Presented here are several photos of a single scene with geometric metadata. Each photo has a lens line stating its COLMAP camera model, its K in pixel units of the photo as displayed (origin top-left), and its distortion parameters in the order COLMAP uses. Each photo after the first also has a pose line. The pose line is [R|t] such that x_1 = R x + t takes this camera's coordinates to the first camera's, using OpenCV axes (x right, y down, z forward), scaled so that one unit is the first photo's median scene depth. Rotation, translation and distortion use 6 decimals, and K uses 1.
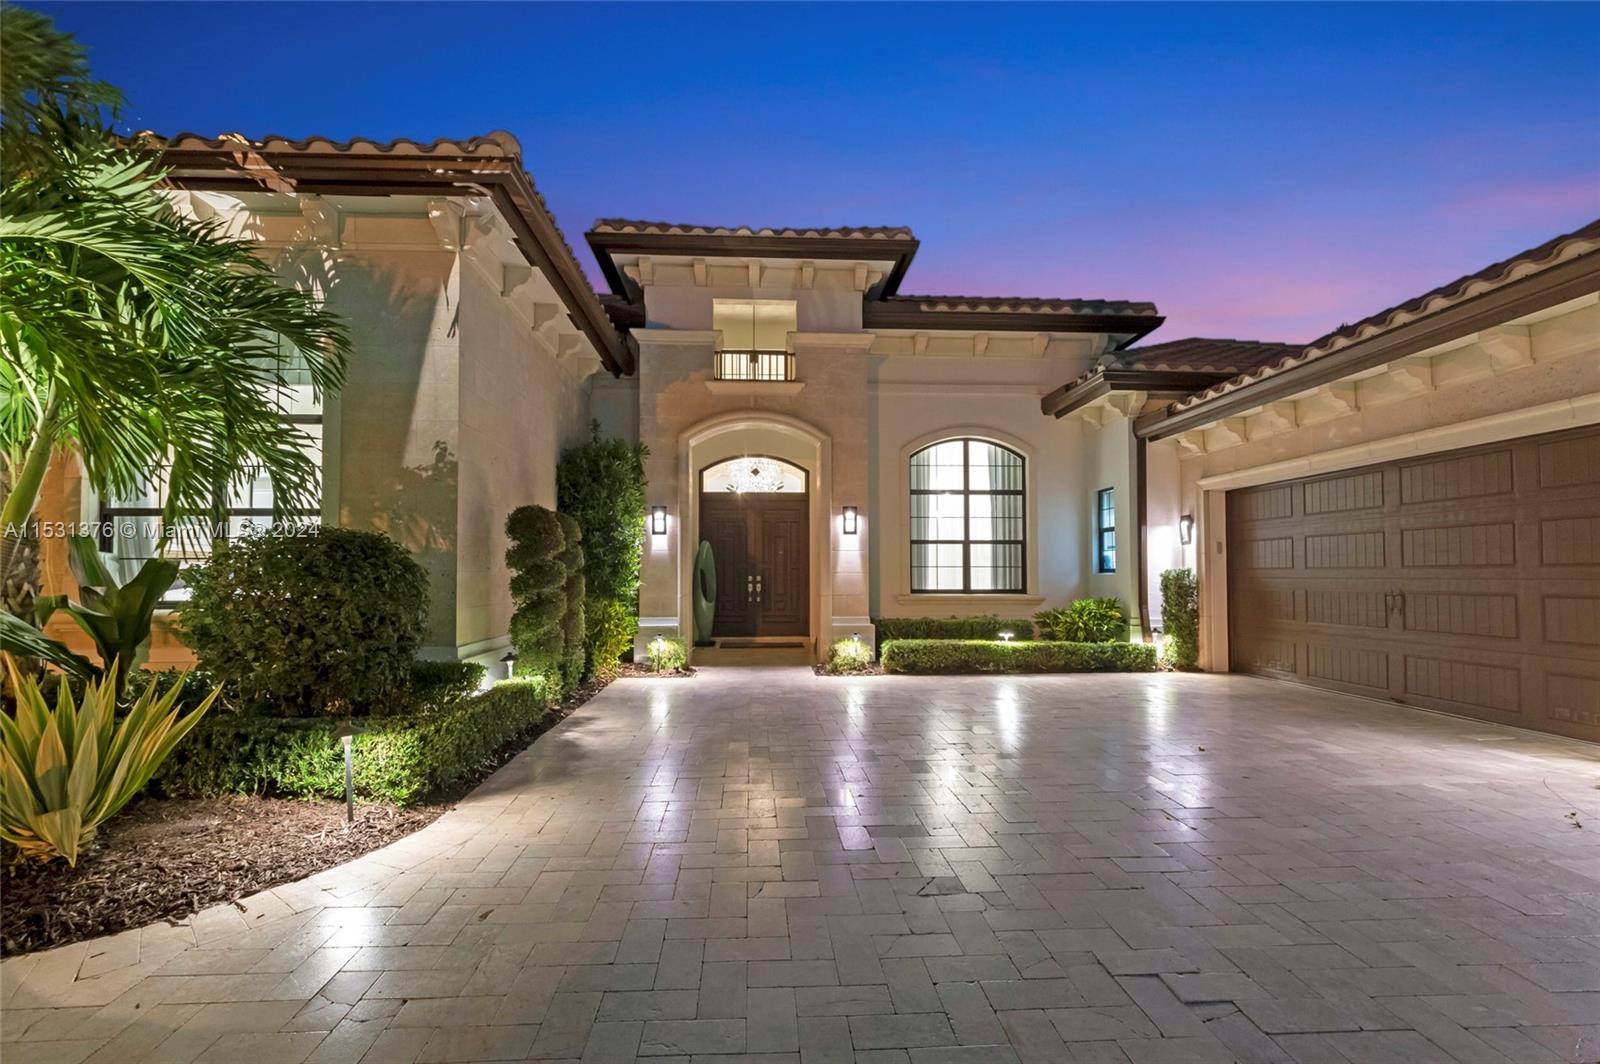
lens RADIAL K [[716.0, 0, 797.0], [0, 716.0, 542.8], [0, 0, 1]] dist [0.000141, -0.000044]
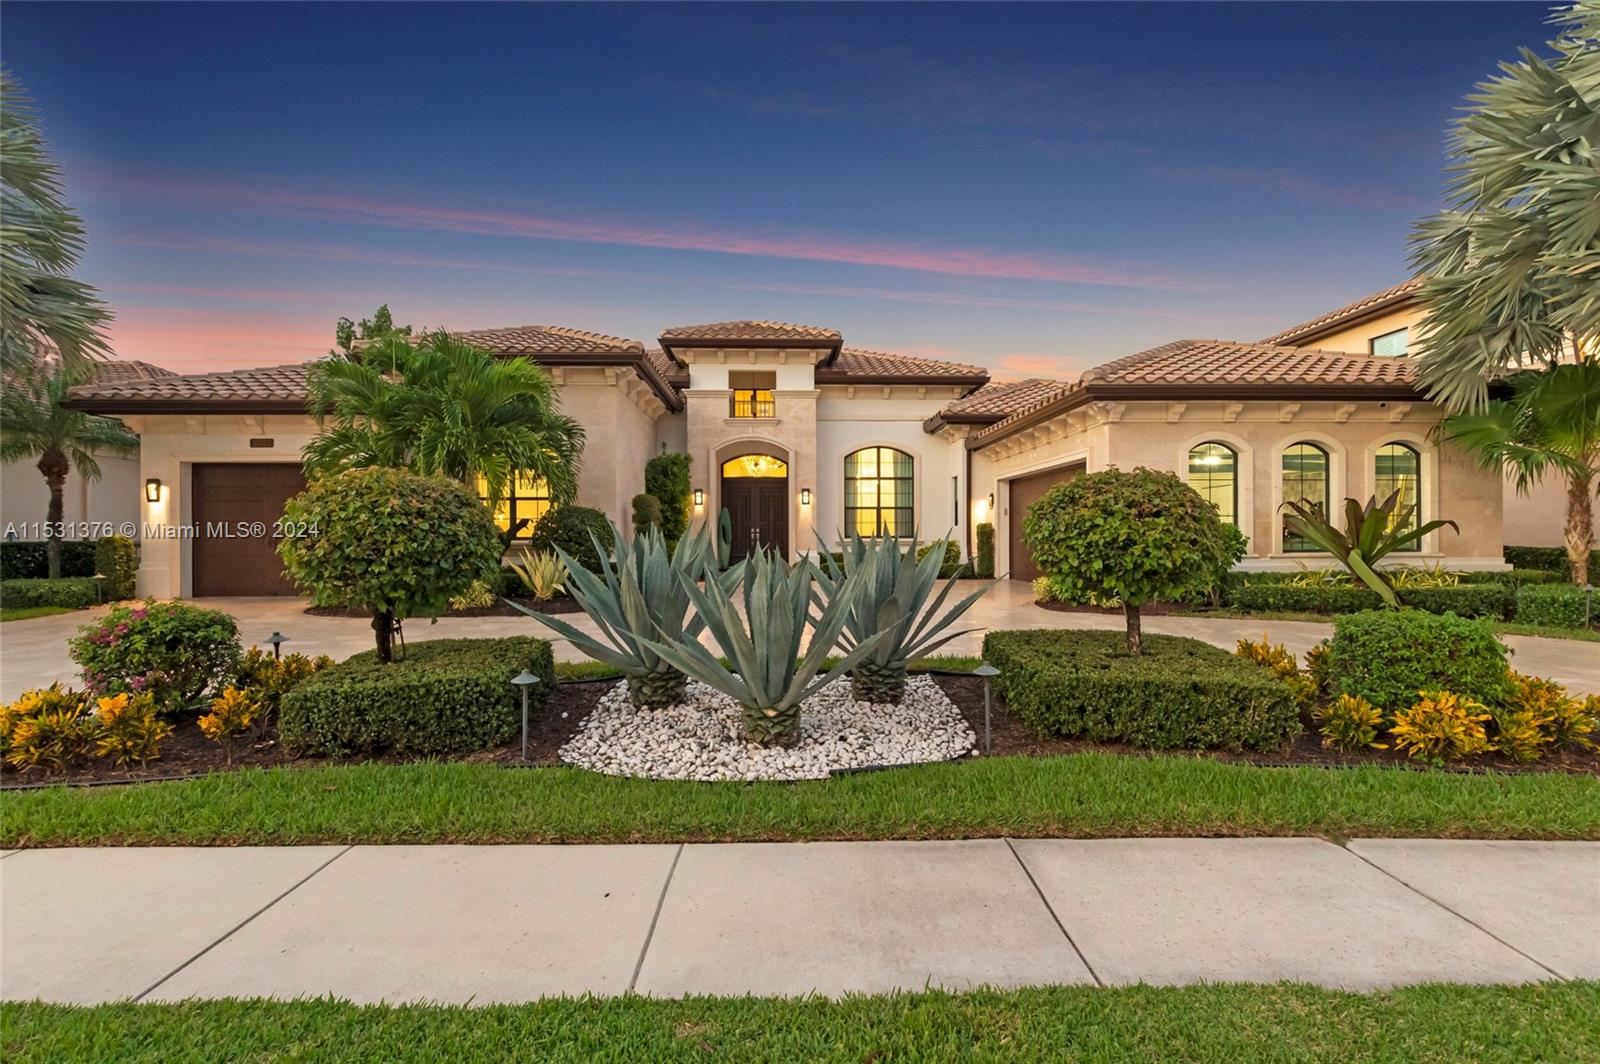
lens RADIAL K [[698.5, 0, 810.3], [0, 698.5, 520.5], [0, 0, 1]] dist [-0.000135, 0.000017]
pose [[0.999923, -0.003527, -0.011892, 0.152040], [0.003834, 0.999657, 0.025925, -0.024255], [0.011797, -0.025969, 0.999593, -1.058792]]
